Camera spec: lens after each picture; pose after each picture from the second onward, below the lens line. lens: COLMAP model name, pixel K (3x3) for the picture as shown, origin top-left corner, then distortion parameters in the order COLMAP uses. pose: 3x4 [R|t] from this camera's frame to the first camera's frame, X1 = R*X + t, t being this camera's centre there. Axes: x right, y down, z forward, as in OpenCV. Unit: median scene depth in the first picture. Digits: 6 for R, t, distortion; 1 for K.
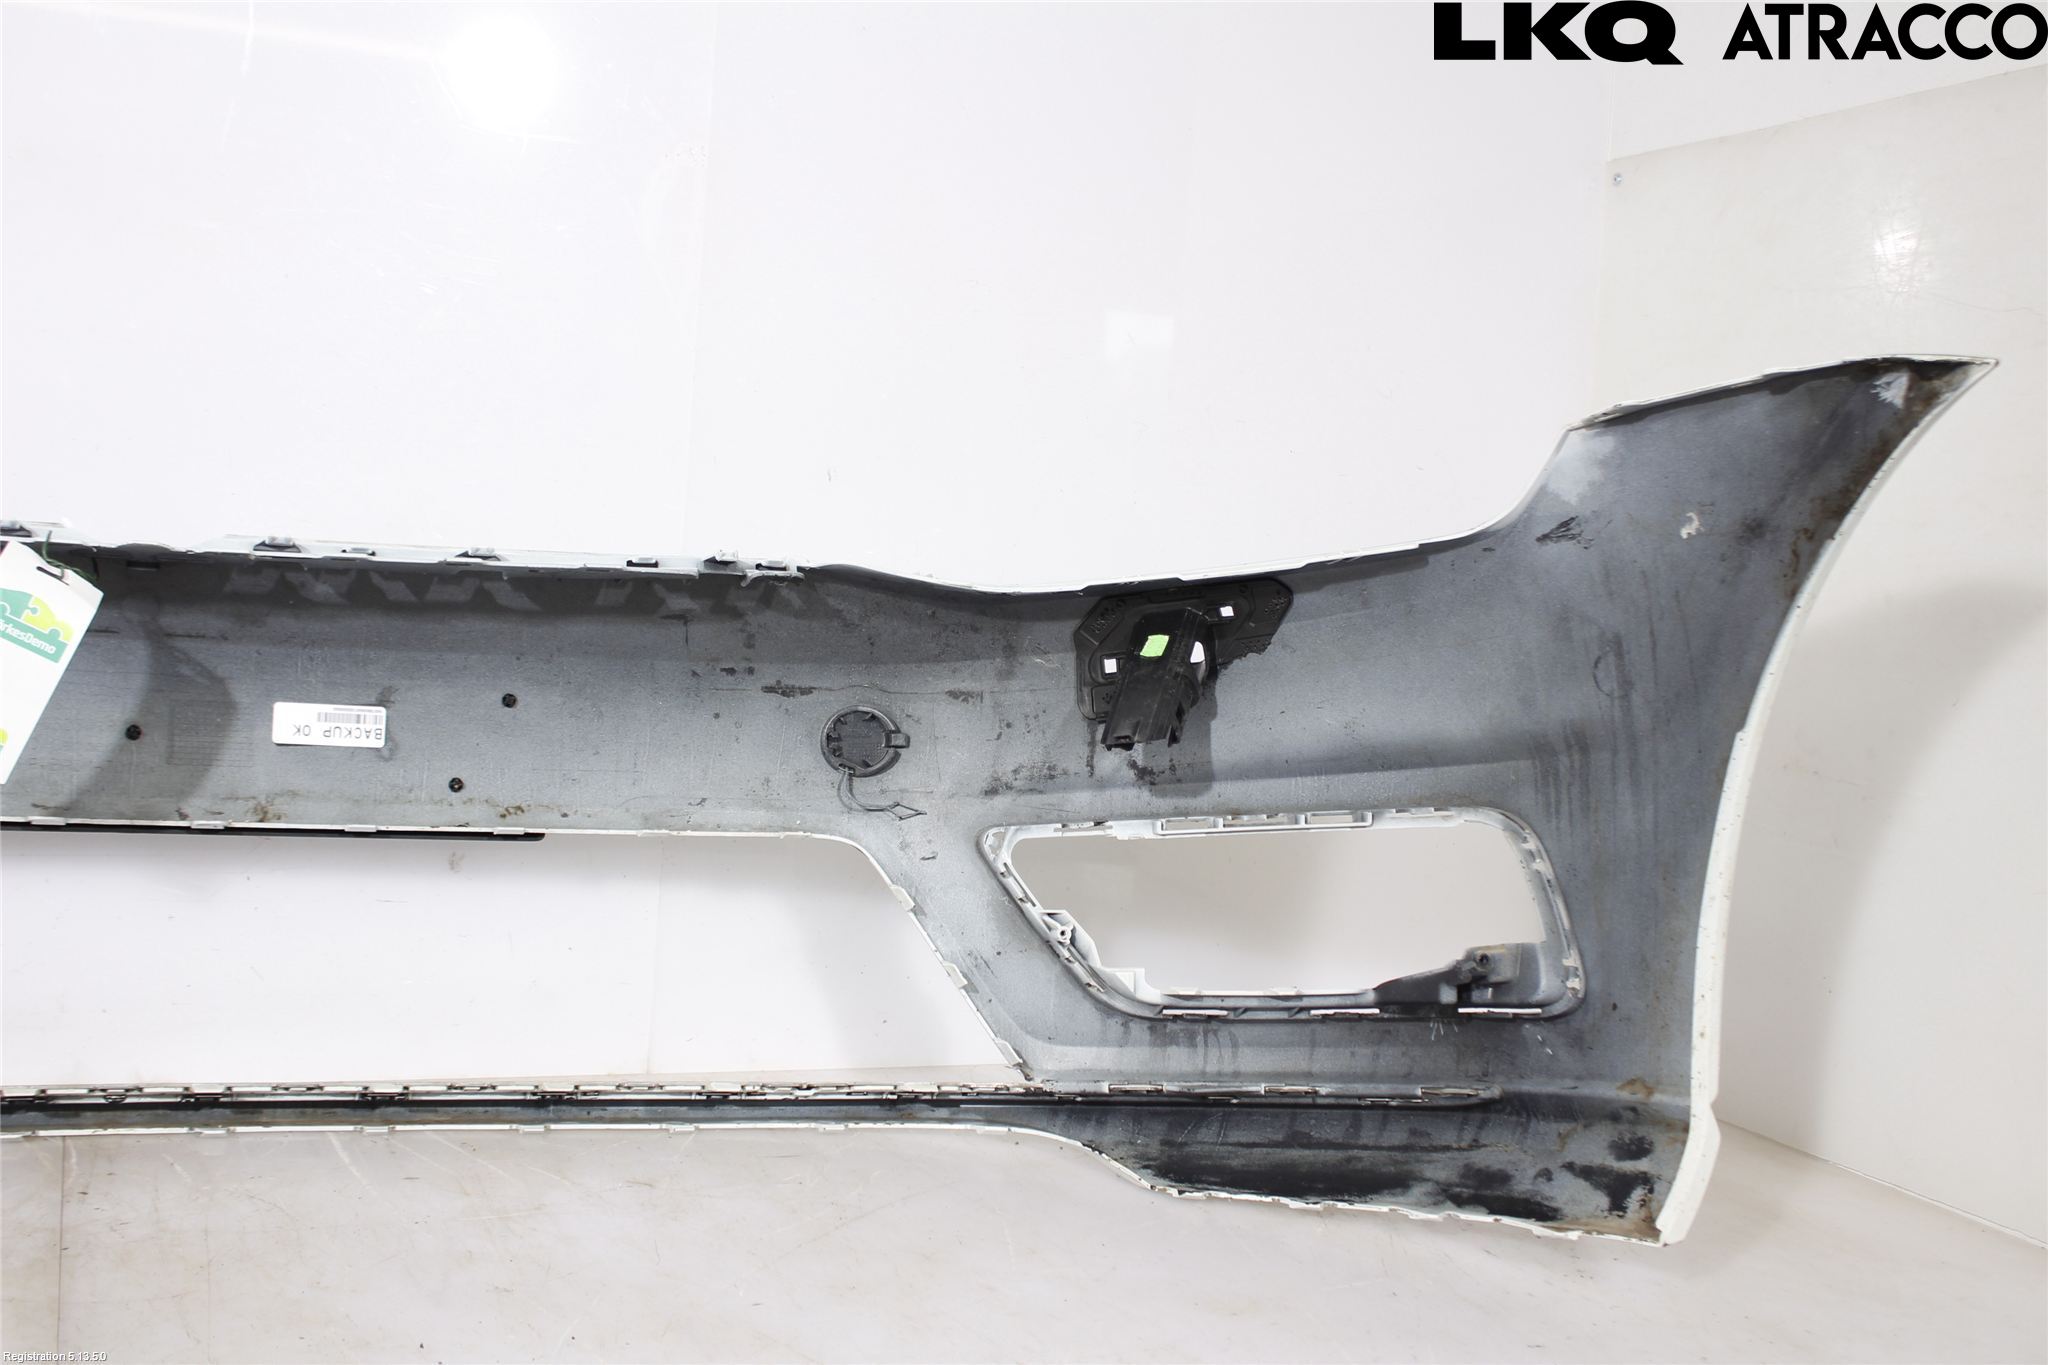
lens RADIAL K [[2270.4, 0, 1025.5], [0, 2270.4, 678.6], [0, 0, 1]] dist [-0.020701, 0.000000]
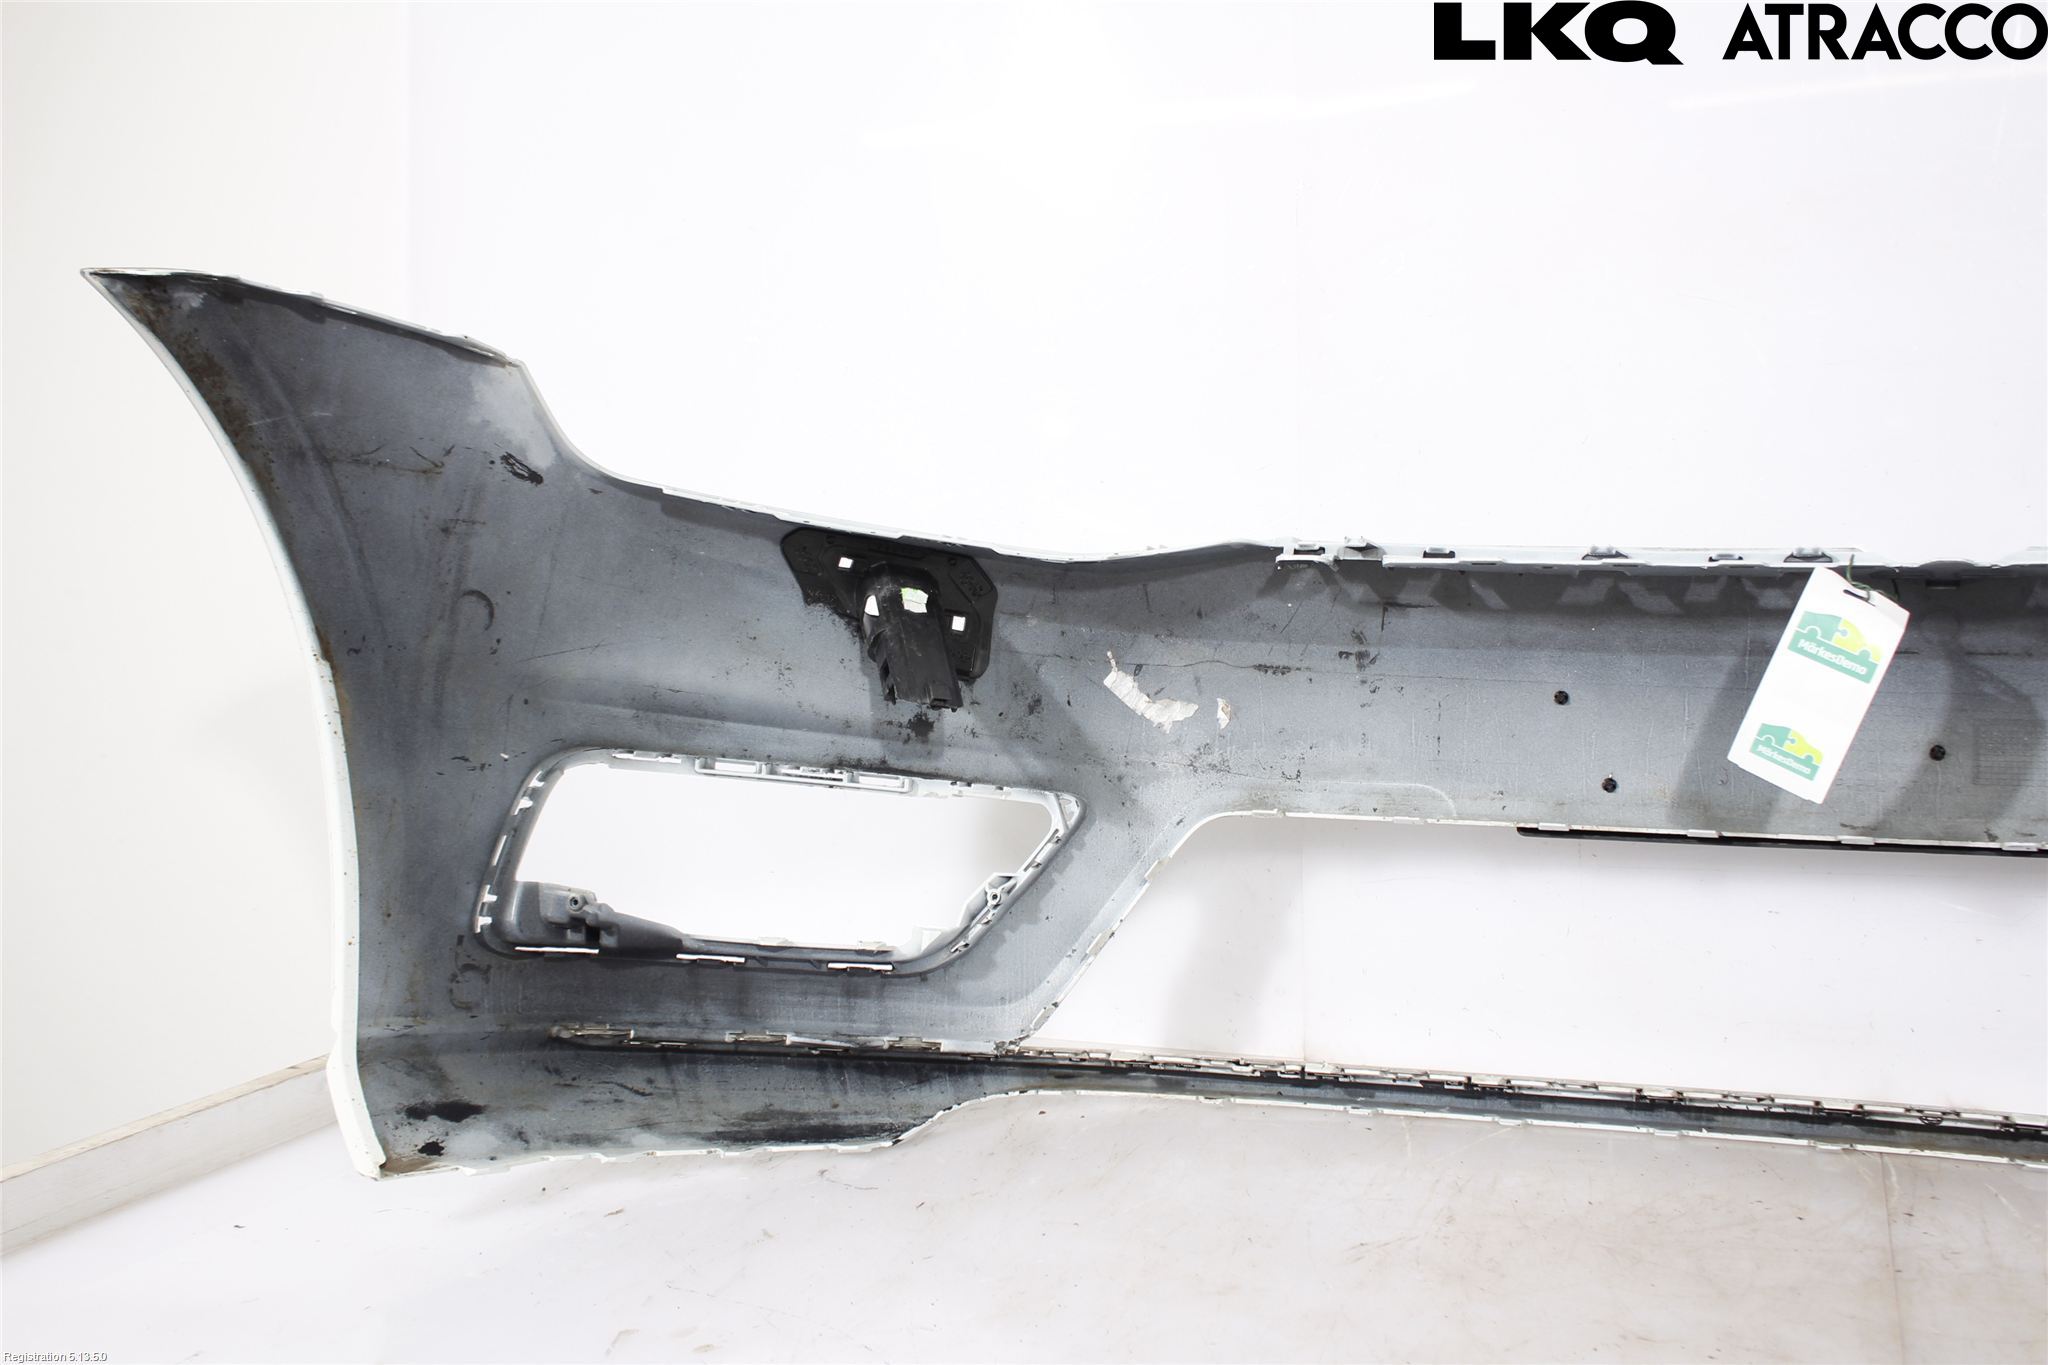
lens RADIAL K [[1996.7, 0, 1024.6], [0, 1996.7, 681.0], [0, 0, 1]] dist [0.002710, 0.000000]
pose [[0.726734, -0.038563, -0.685835, -0.082790], [0.026431, 0.999253, -0.028180, 0.006489], [0.686410, 0.002352, 0.727211, 0.085713]]
